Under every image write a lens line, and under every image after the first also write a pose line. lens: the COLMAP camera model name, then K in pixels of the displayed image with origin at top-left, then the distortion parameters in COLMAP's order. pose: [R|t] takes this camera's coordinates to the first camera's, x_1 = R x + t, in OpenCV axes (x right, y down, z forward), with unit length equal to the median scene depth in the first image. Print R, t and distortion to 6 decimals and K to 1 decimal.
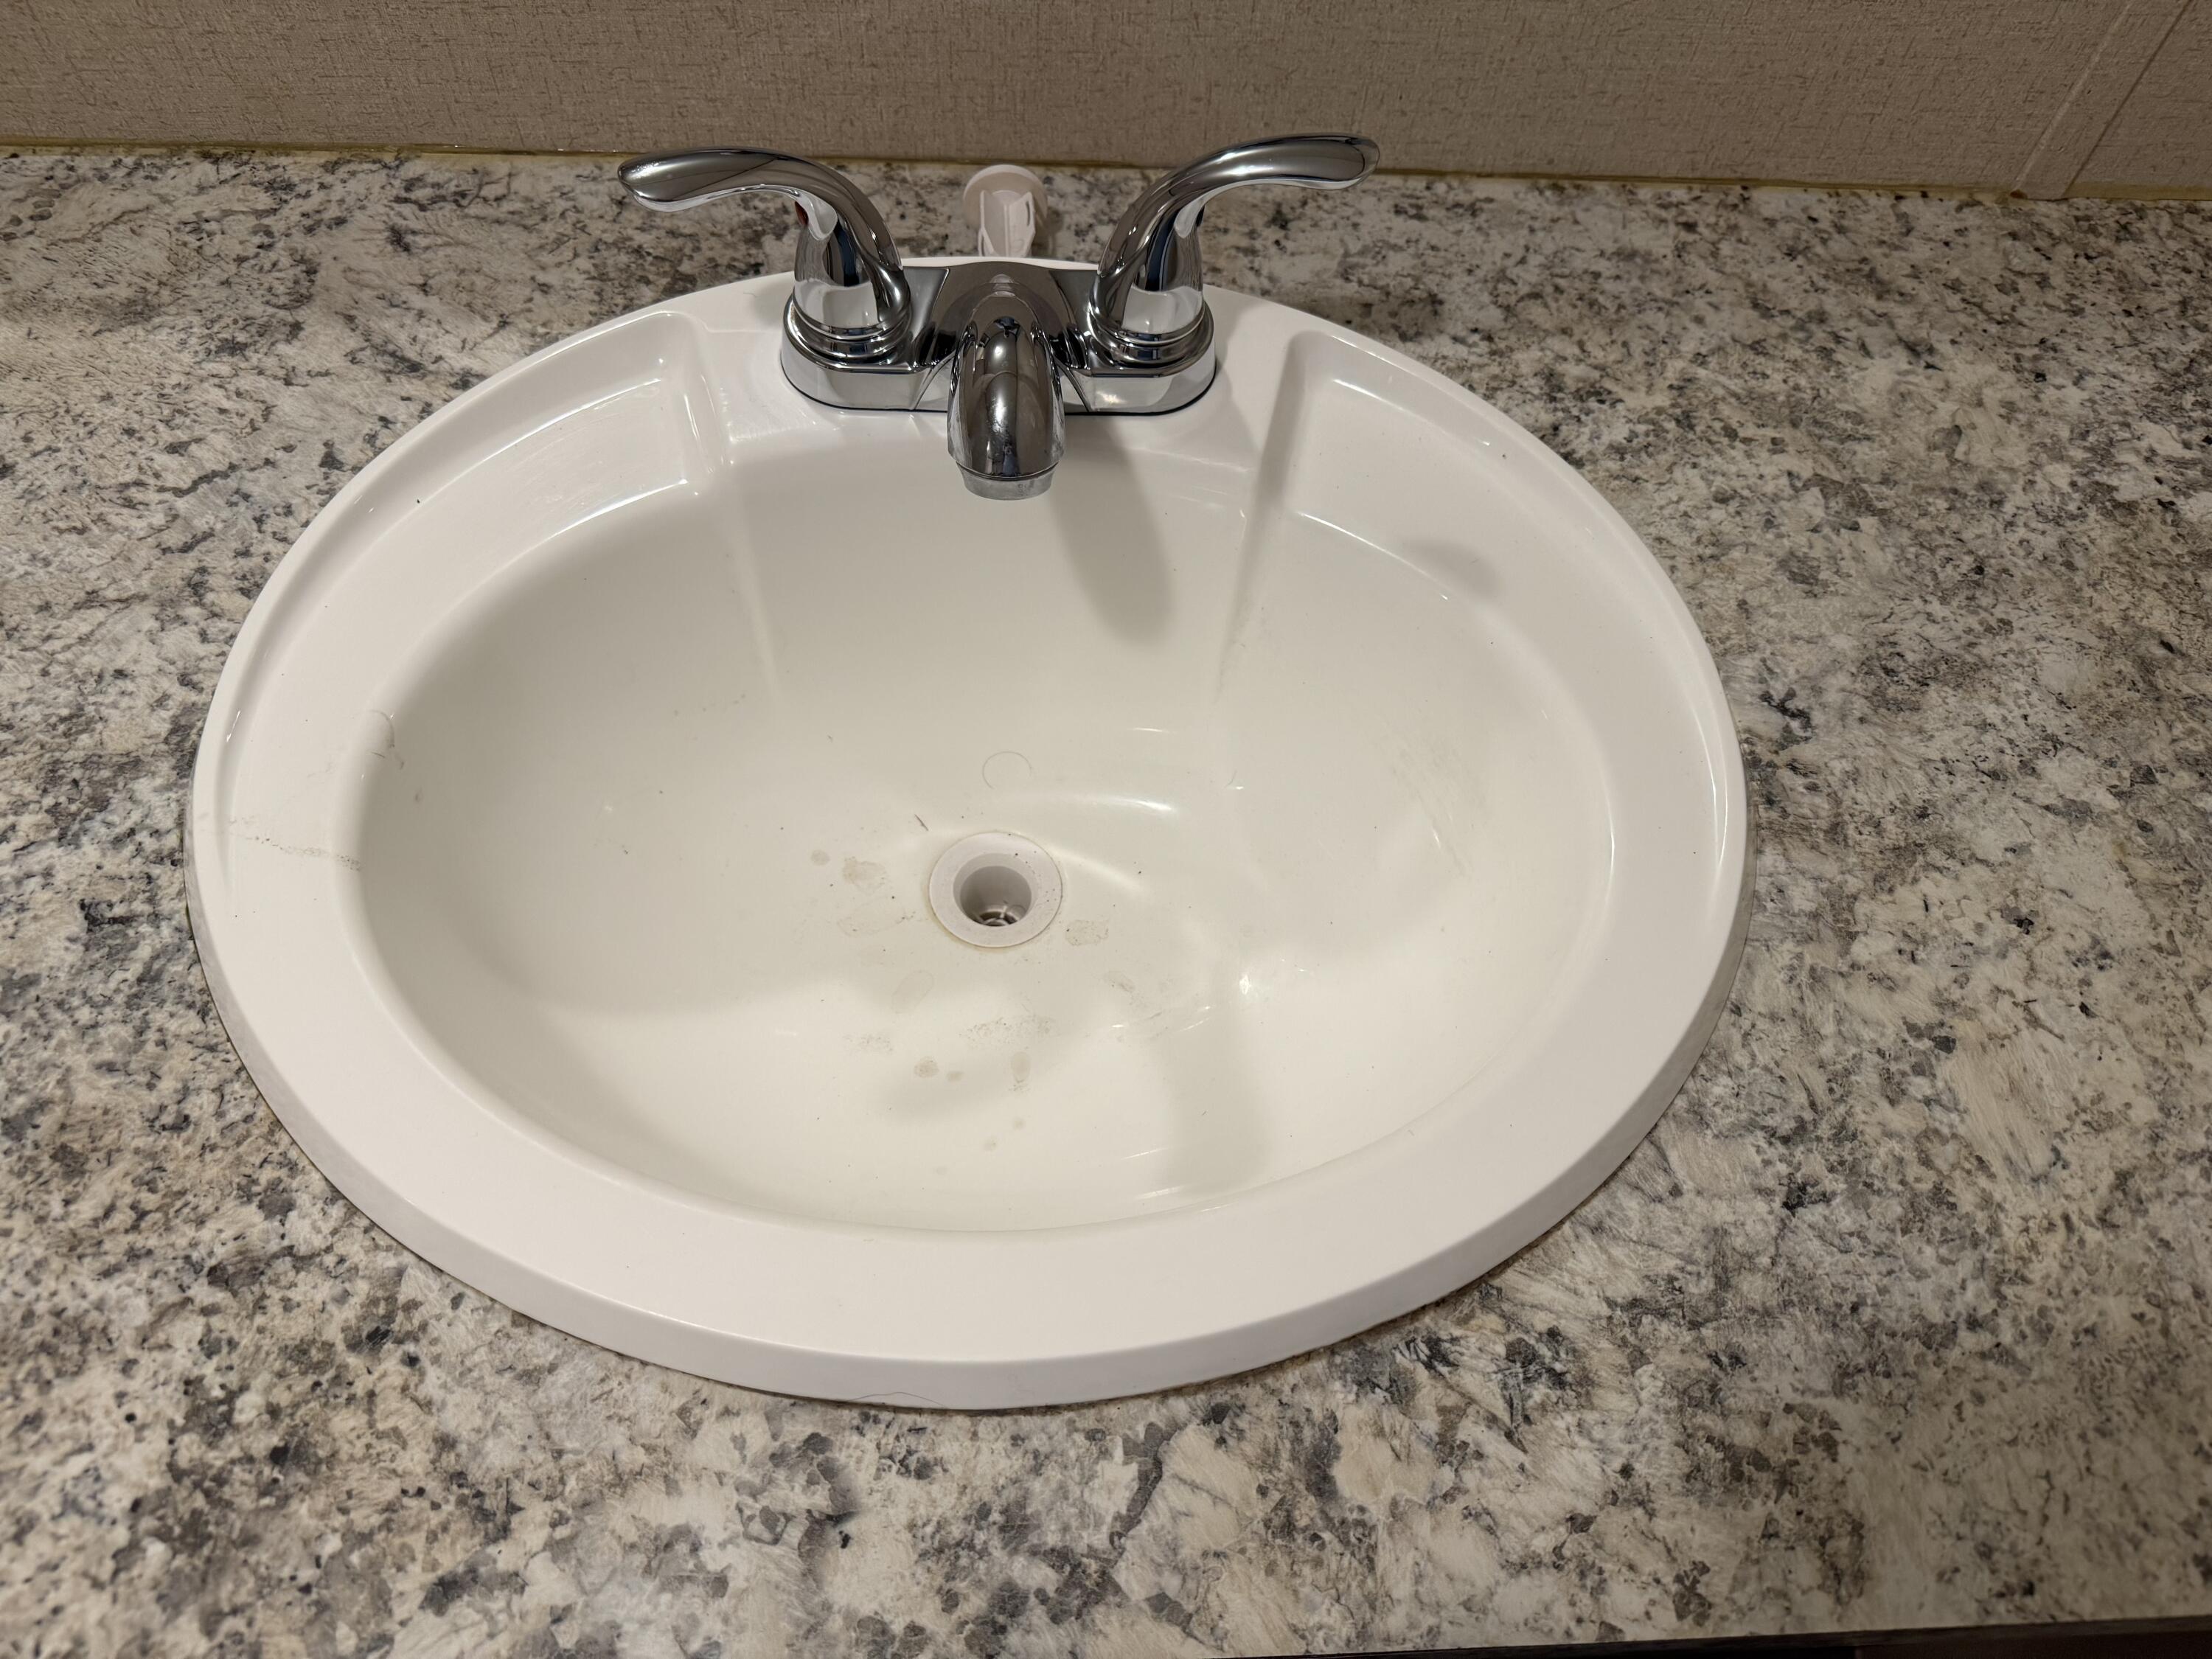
lens RADIAL K [[1585.7, 0, 1100.3], [0, 1585.7, 840.4], [0, 0, 1]] dist [0.011252, -0.012002]
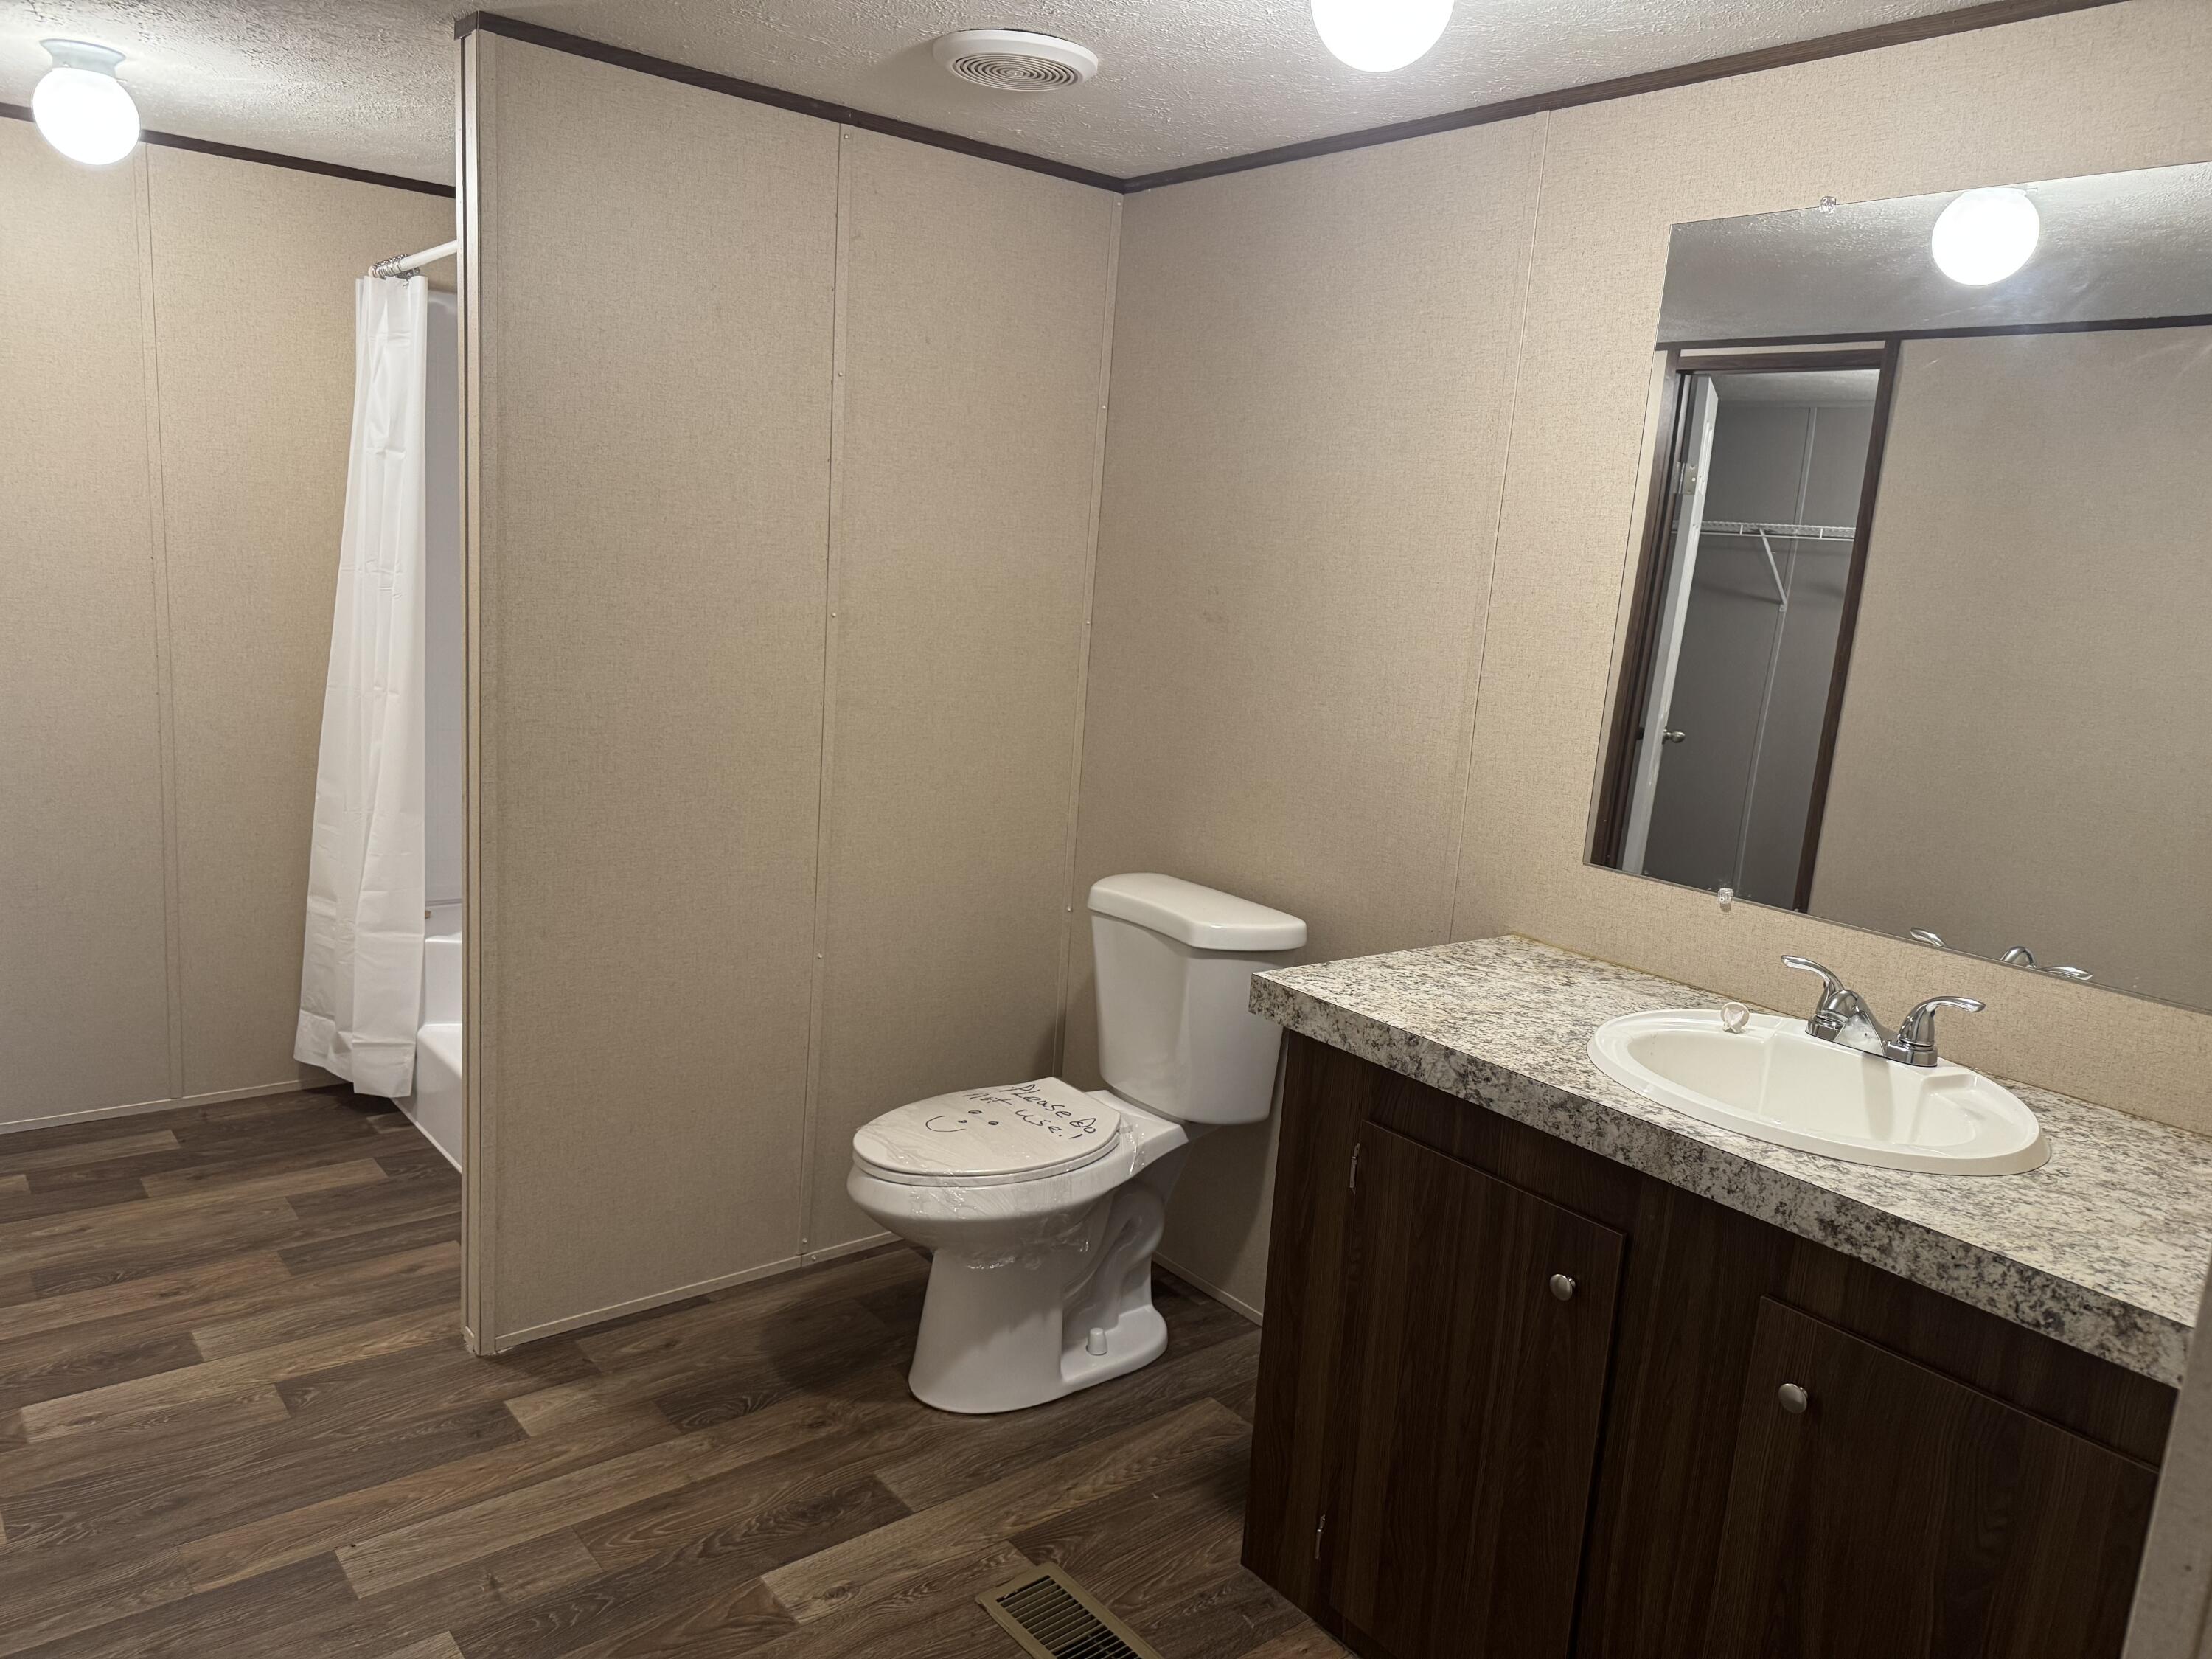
lens RADIAL K [[1585.7, 0, 1100.3], [0, 1585.7, 840.4], [0, 0, 1]] dist [0.011252, -0.012002]
pose [[0.591865, 0.147162, -0.792489, 1.778292], [-0.712405, 0.555441, -0.428912, 2.321907], [0.377061, 0.818431, 0.433585, -1.611915]]
